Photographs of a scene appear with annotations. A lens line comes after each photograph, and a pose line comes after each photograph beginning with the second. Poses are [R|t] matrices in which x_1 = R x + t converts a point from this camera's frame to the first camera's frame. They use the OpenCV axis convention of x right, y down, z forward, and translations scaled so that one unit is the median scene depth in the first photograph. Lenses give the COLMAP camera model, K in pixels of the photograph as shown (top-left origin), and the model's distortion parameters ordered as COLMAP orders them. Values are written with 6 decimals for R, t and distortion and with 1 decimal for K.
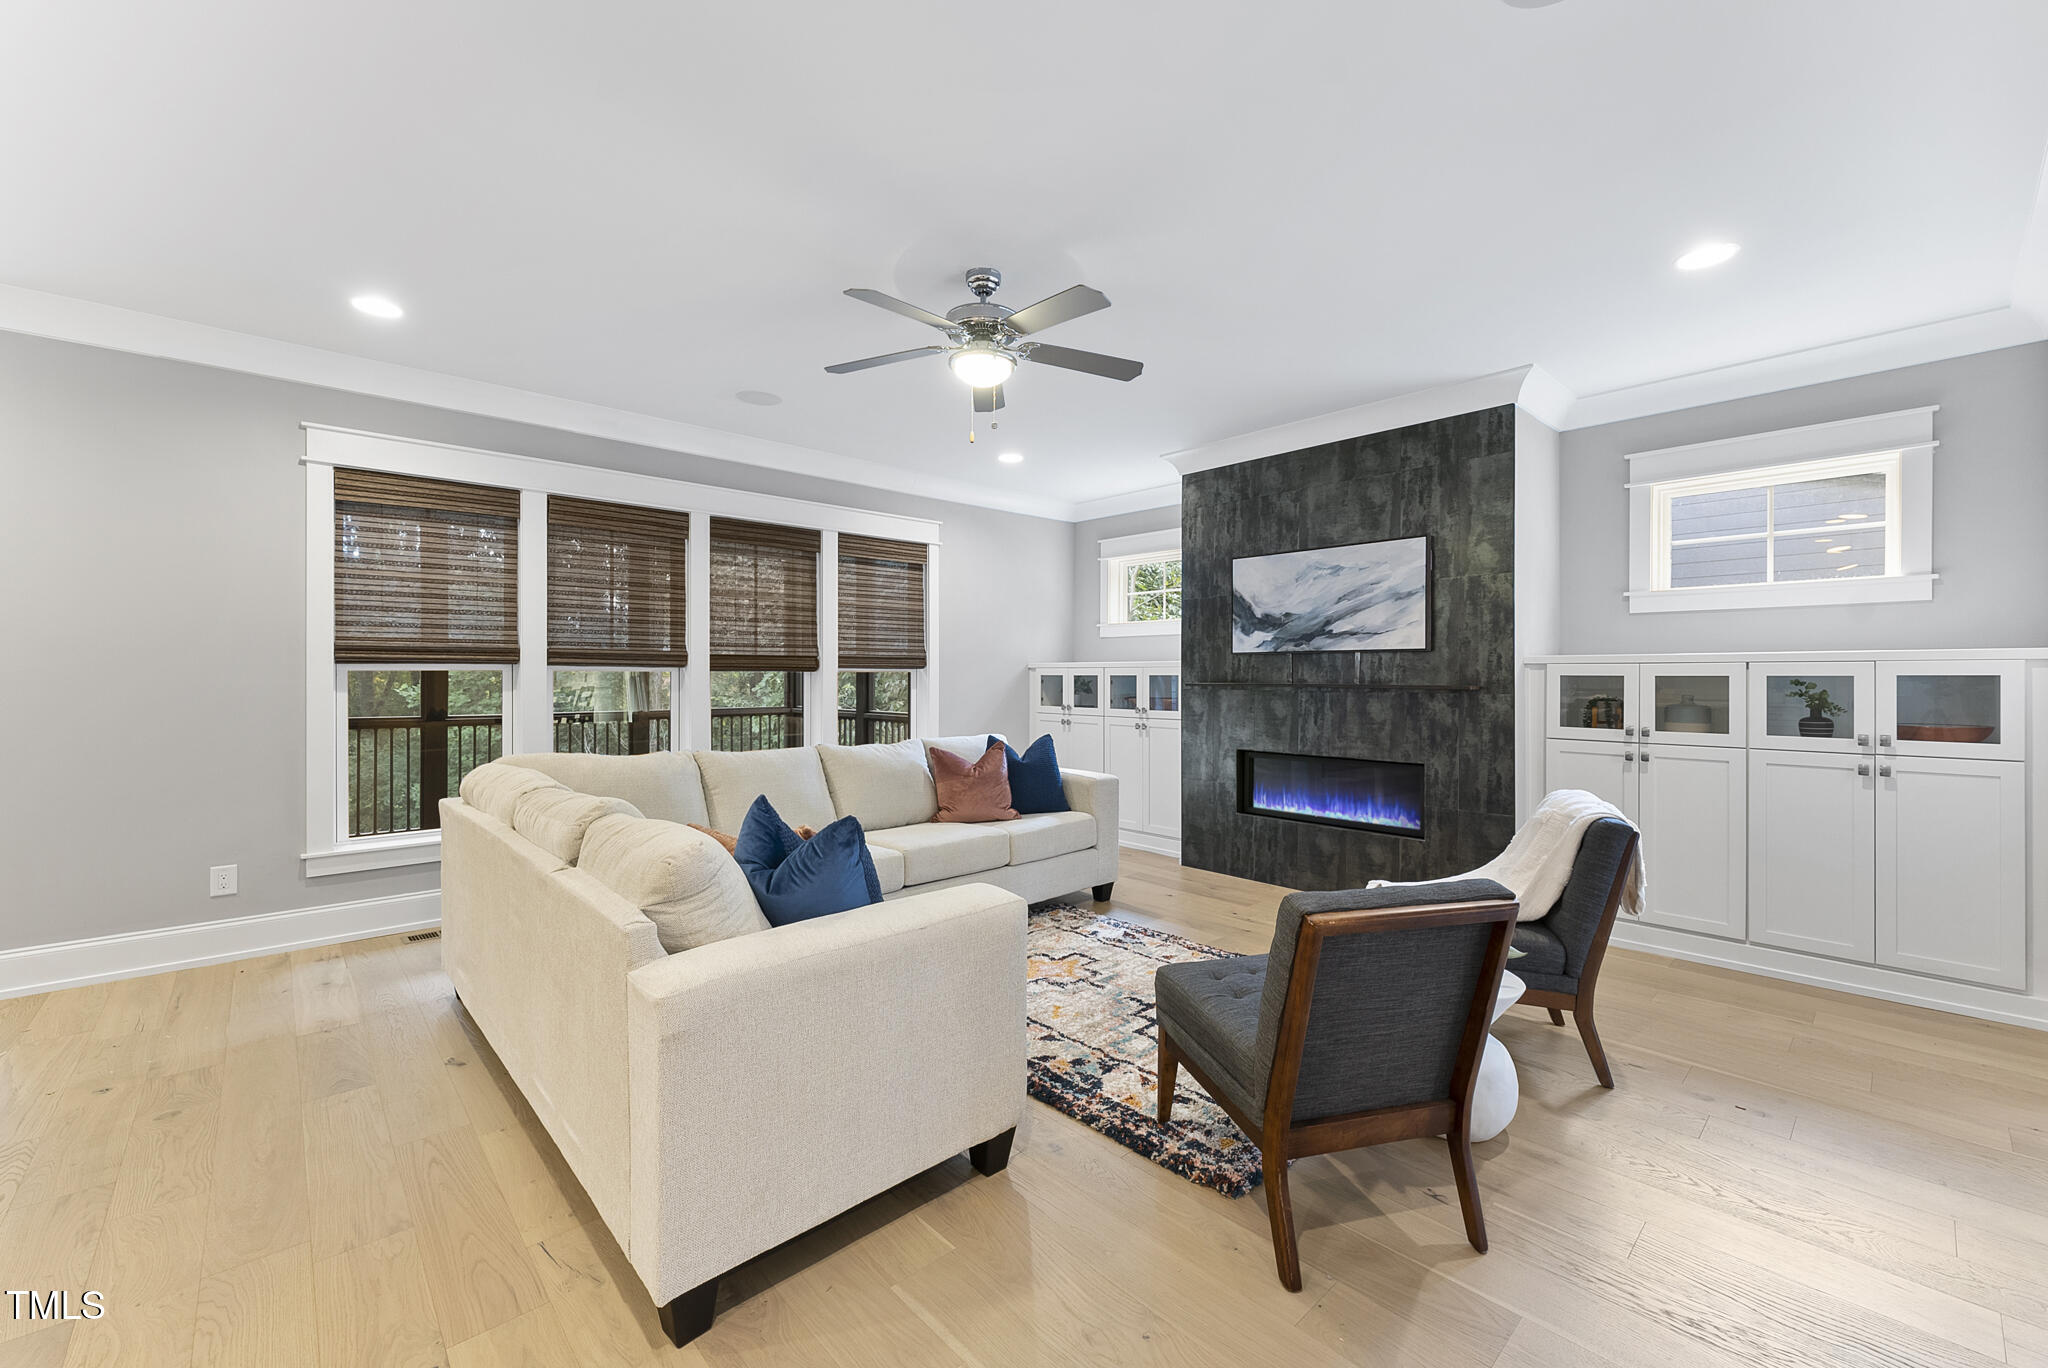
lens RADIAL K [[824.0, 0, 1014.7], [0, 824.0, 676.2], [0, 0, 1]] dist [-0.003653, 0.000536]
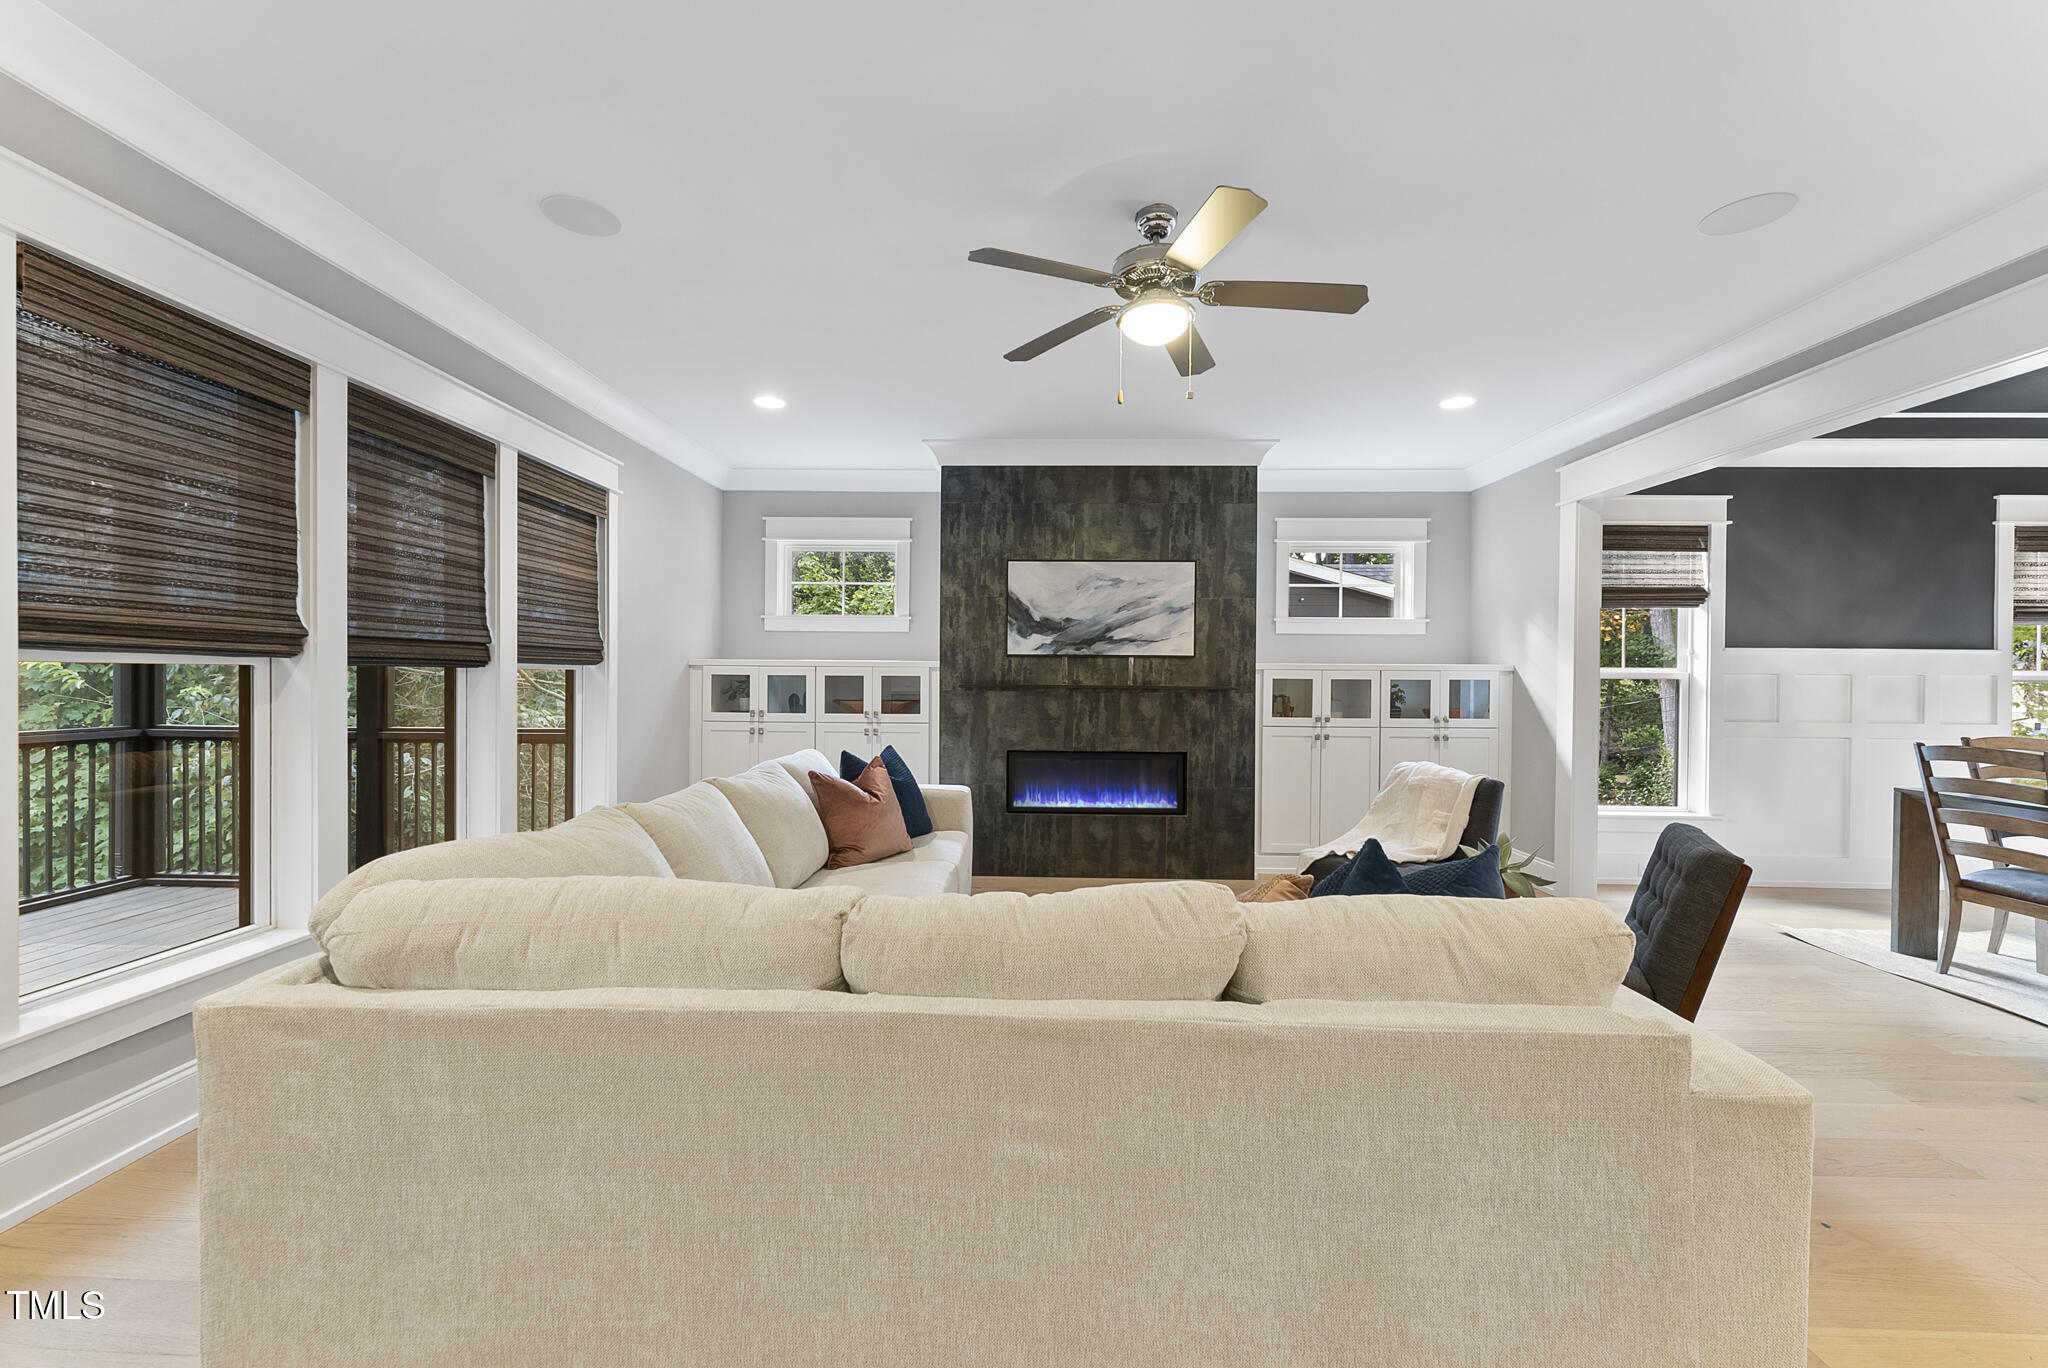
lens RADIAL K [[824.0, 0, 1025.2], [0, 824.0, 680.7], [0, 0, 1]] dist [-0.003653, 0.000536]
pose [[0.688492, 0.000802, 0.725244, -0.509385], [-0.005793, 0.999974, 0.004394, -0.000785], [-0.725221, -0.007227, 0.688478, 0.334288]]
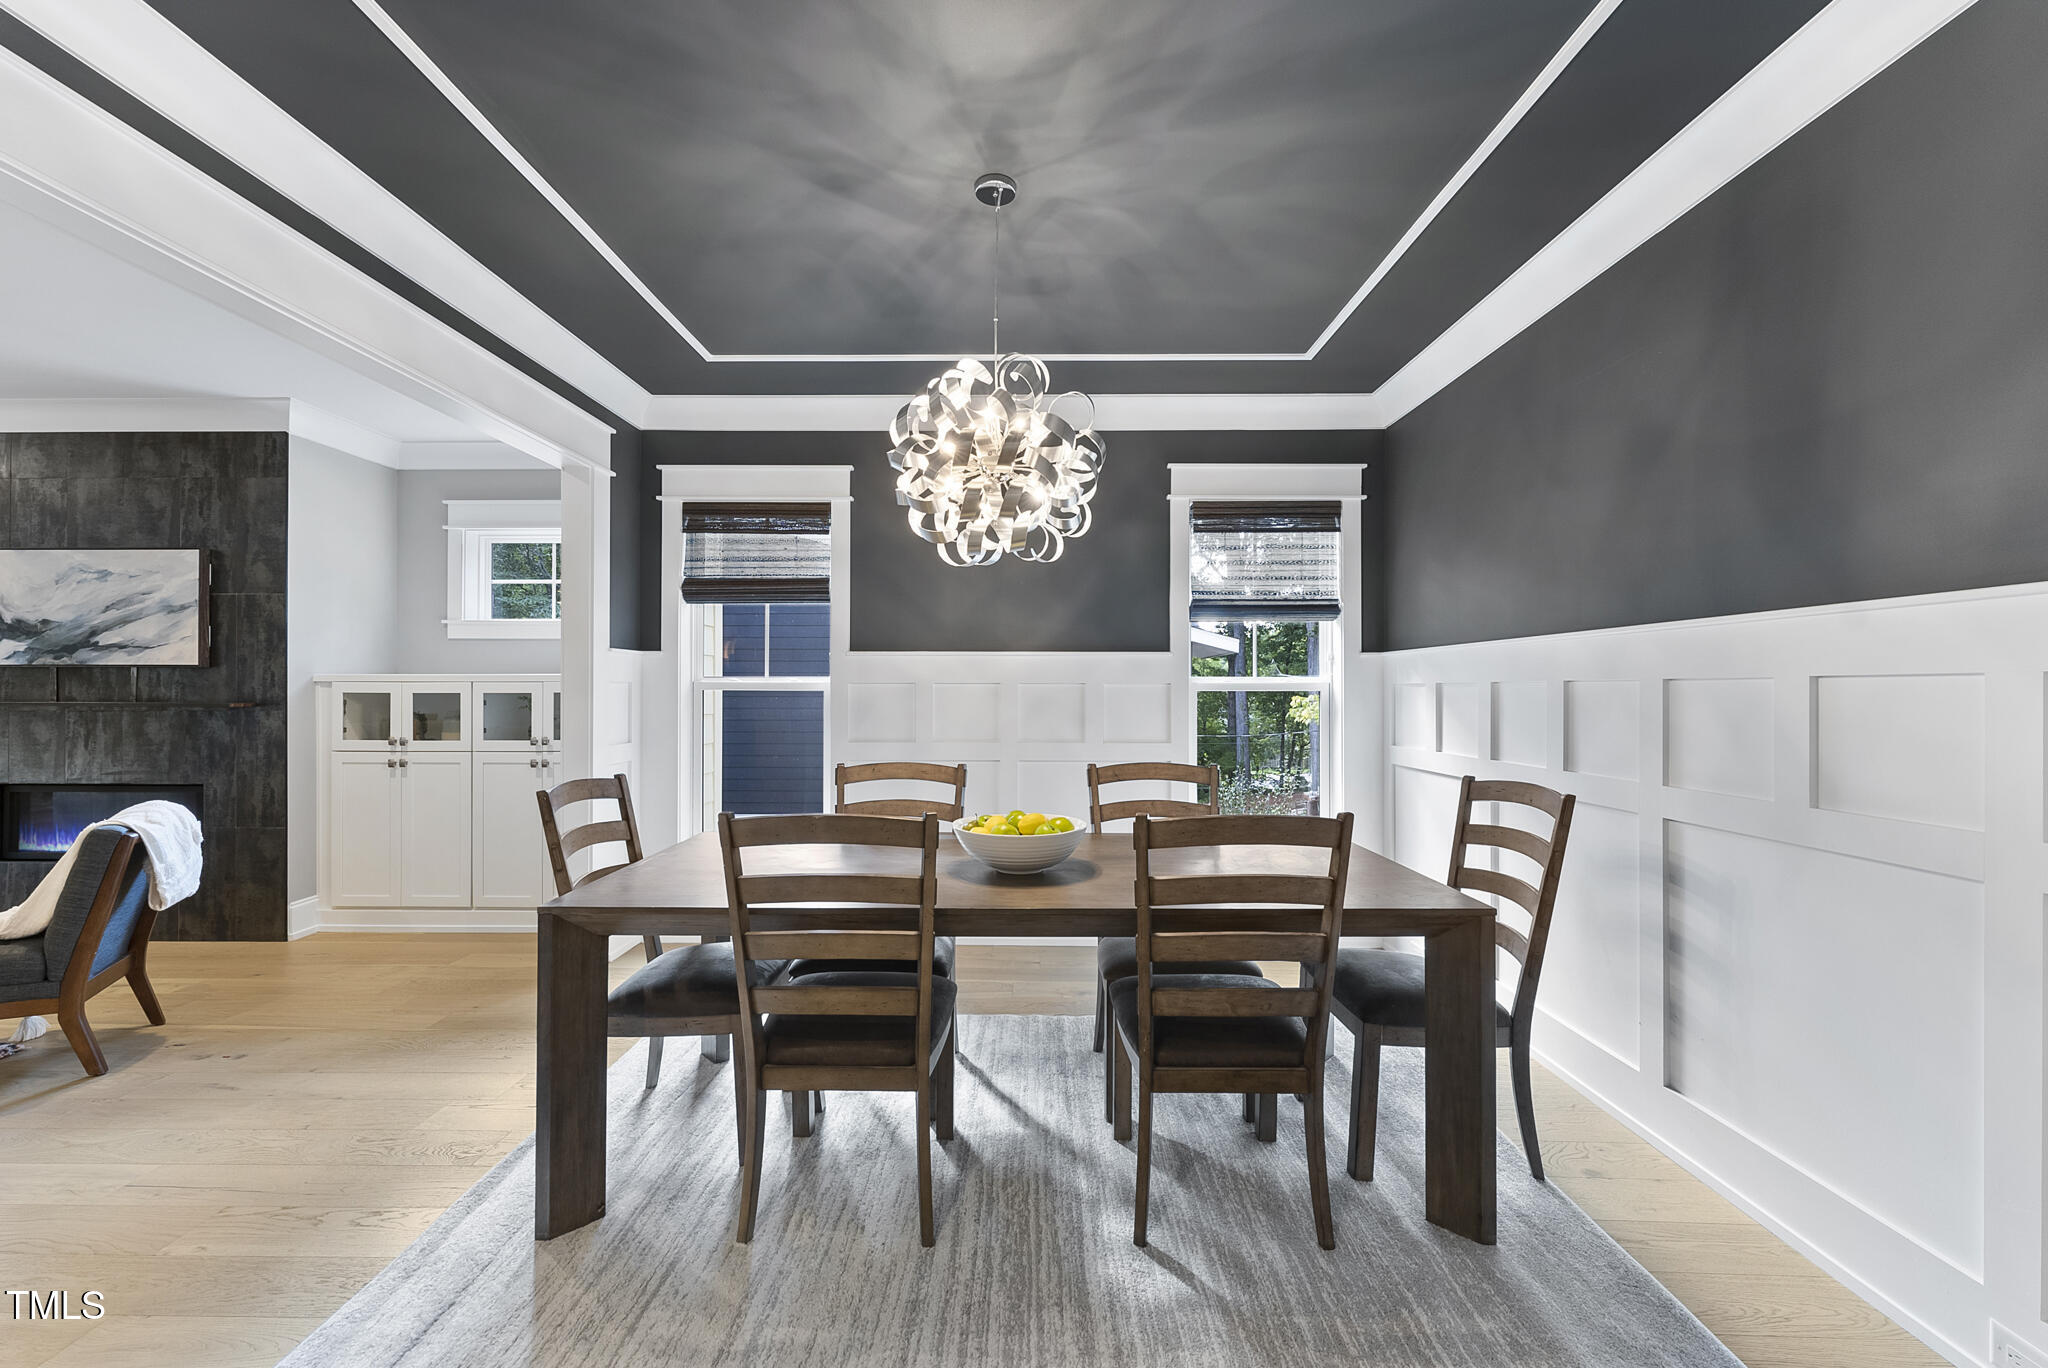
lens RADIAL K [[824.0, 0, 1027.3], [0, 824.0, 692.0], [0, 0, 1]] dist [-0.003653, 0.000536]
pose [[0.674611, 0.001577, 0.738172, 0.419838], [0.000694, 0.999996, -0.002771, 0.001620], [-0.738173, 0.002382, 0.674607, -0.351564]]
